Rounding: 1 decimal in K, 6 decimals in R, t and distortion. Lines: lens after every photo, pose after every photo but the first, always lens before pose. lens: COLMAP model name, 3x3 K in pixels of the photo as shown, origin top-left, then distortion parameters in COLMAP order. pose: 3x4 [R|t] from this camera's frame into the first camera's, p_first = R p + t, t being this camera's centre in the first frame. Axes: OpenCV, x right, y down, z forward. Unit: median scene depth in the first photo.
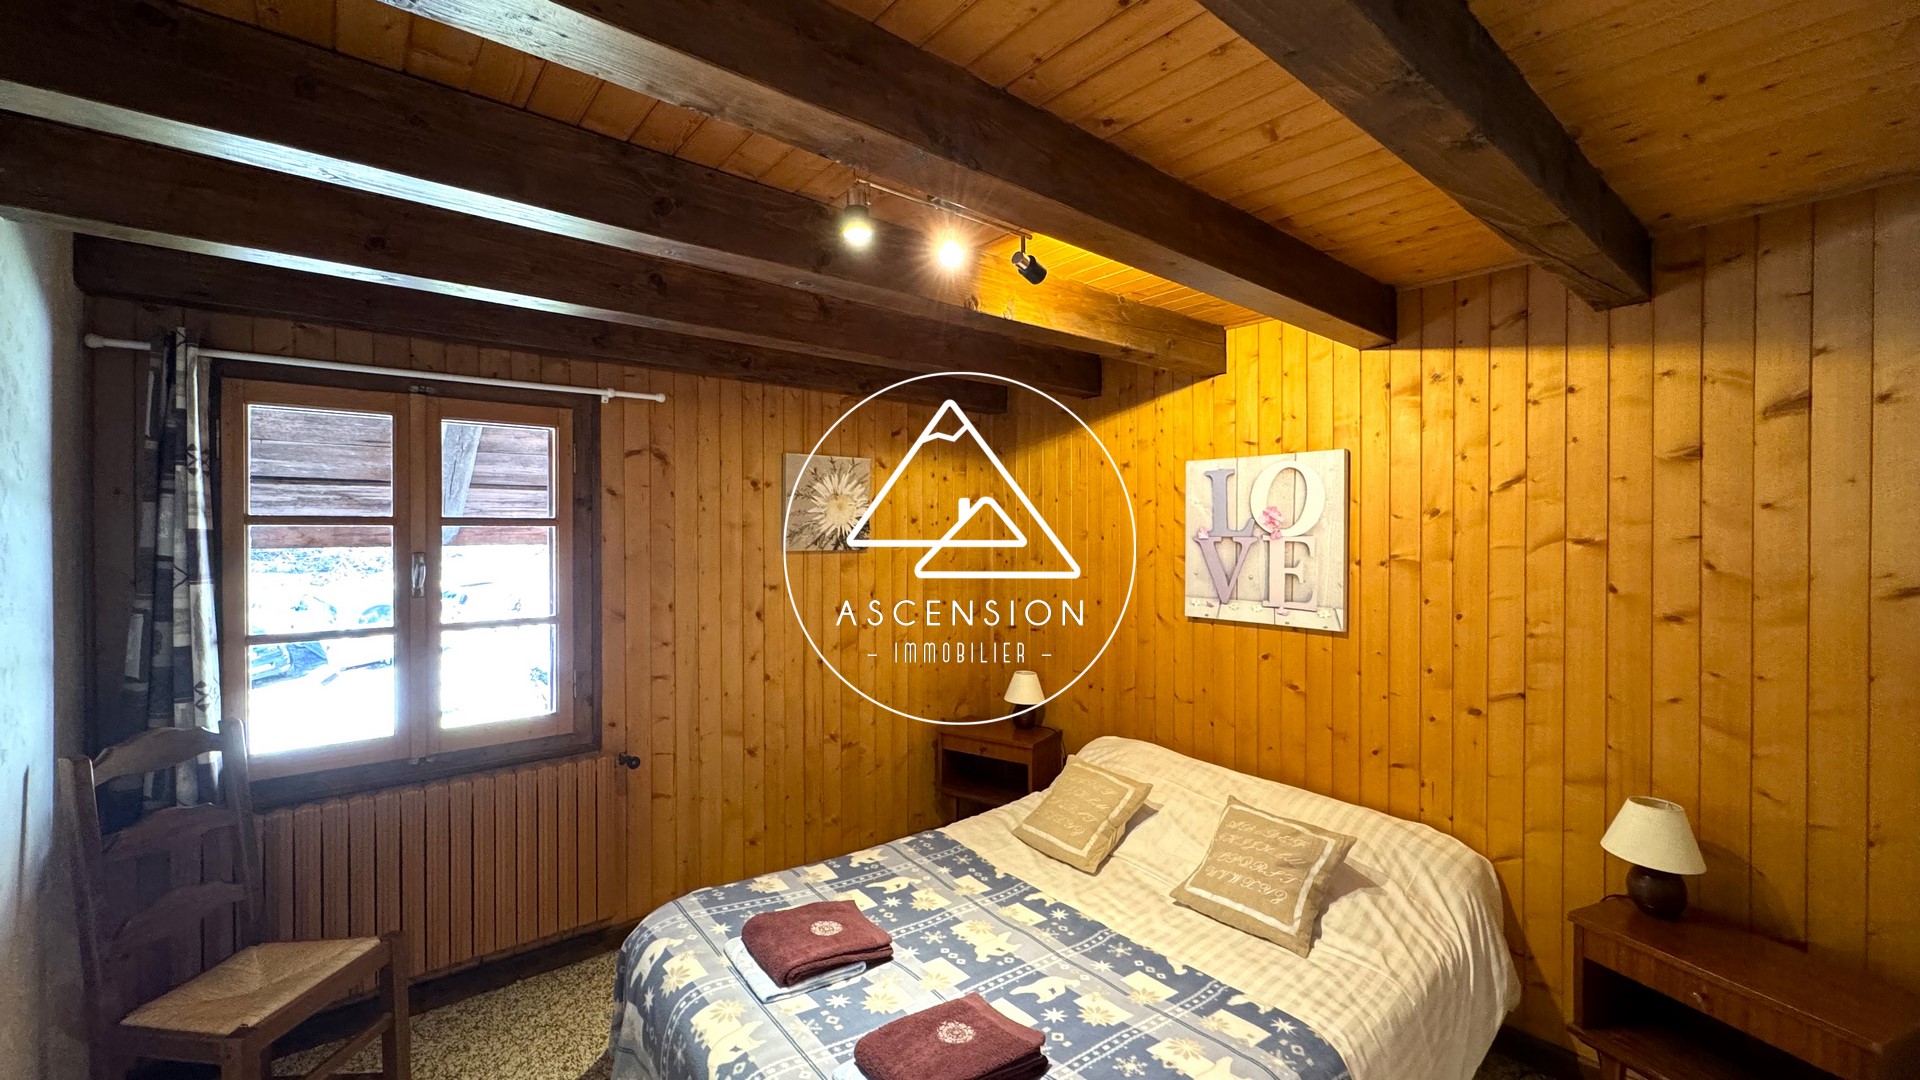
lens RADIAL K [[766.8, 0, 958.9], [0, 766.8, 534.9], [0, 0, 1]] dist [-0.000331, 0.000108]
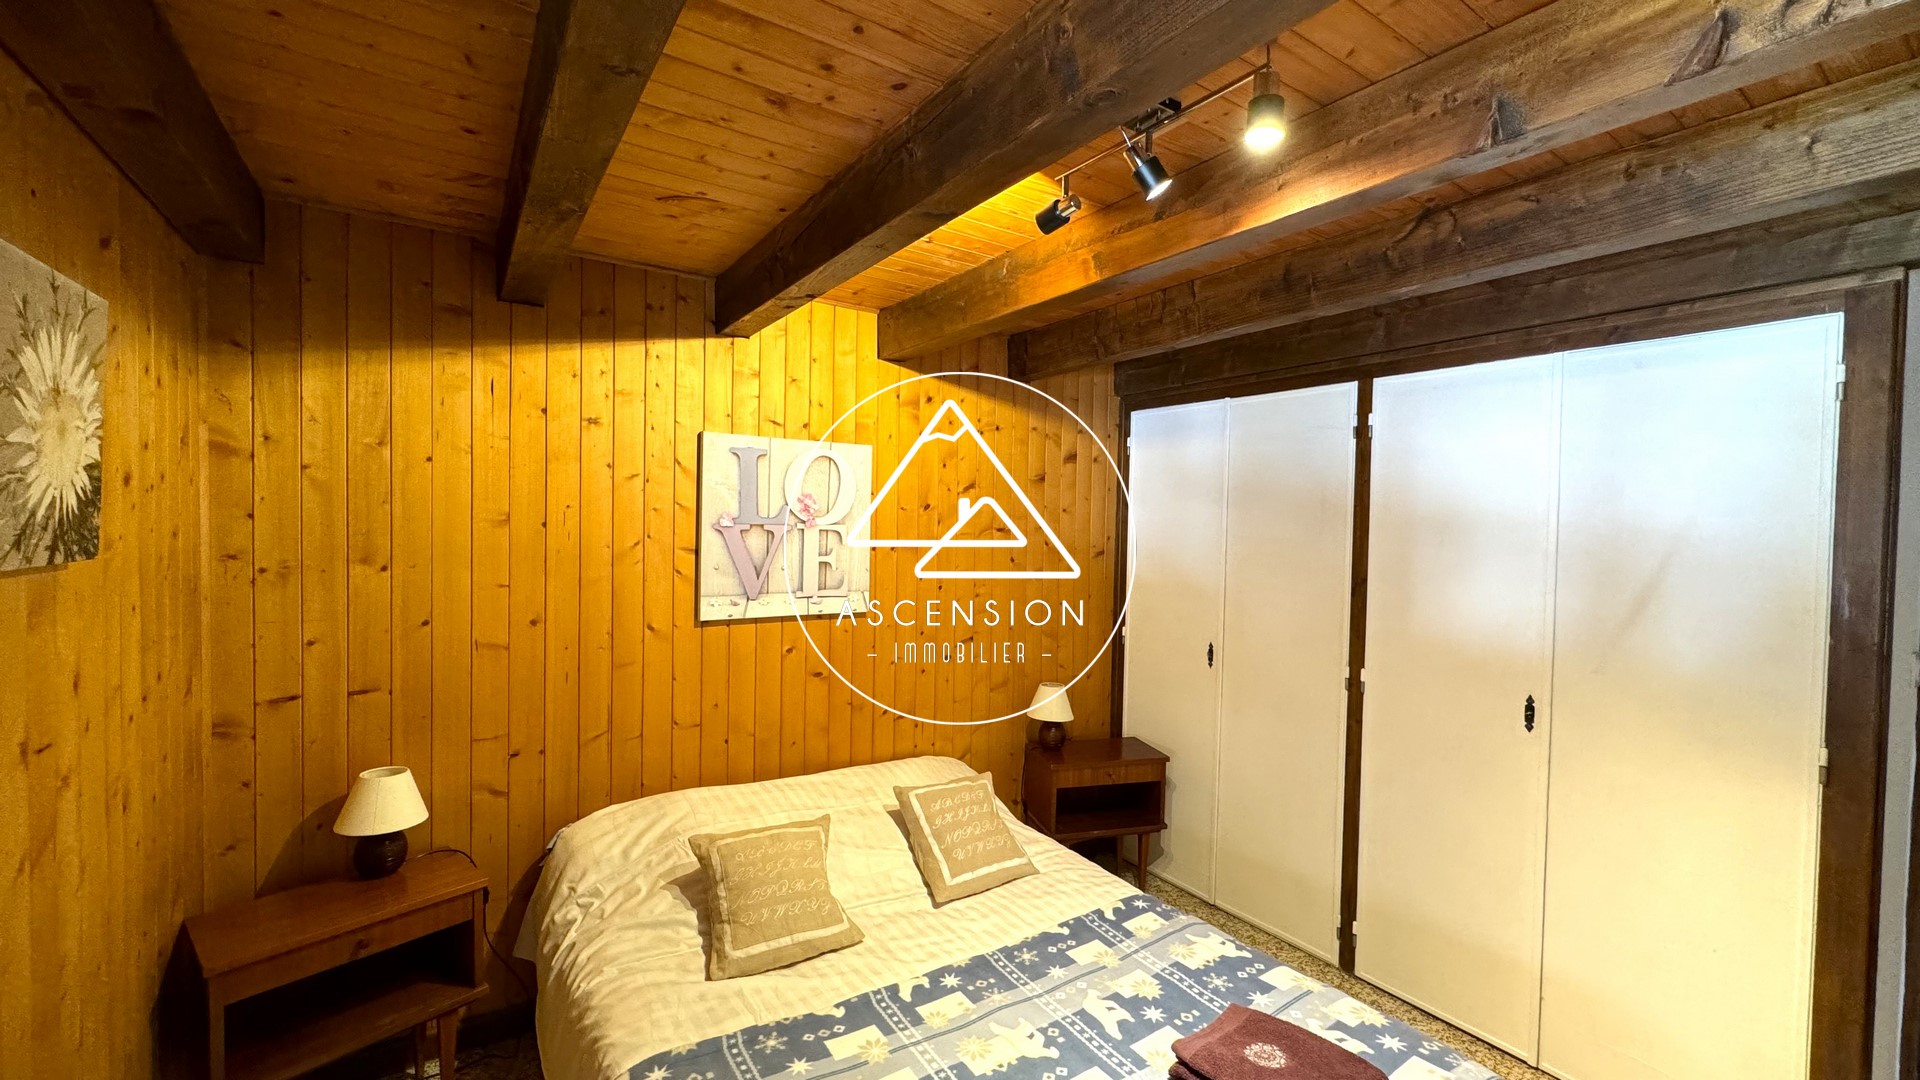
lens RADIAL K [[766.8, 0, 958.9], [0, 766.8, 534.9], [0, 0, 1]] dist [-0.000331, 0.000108]
pose [[0.094819, -0.015934, 0.995367, -0.581016], [-0.015818, 0.999722, 0.017511, -0.005337], [-0.995369, -0.017405, 0.094540, 0.771637]]
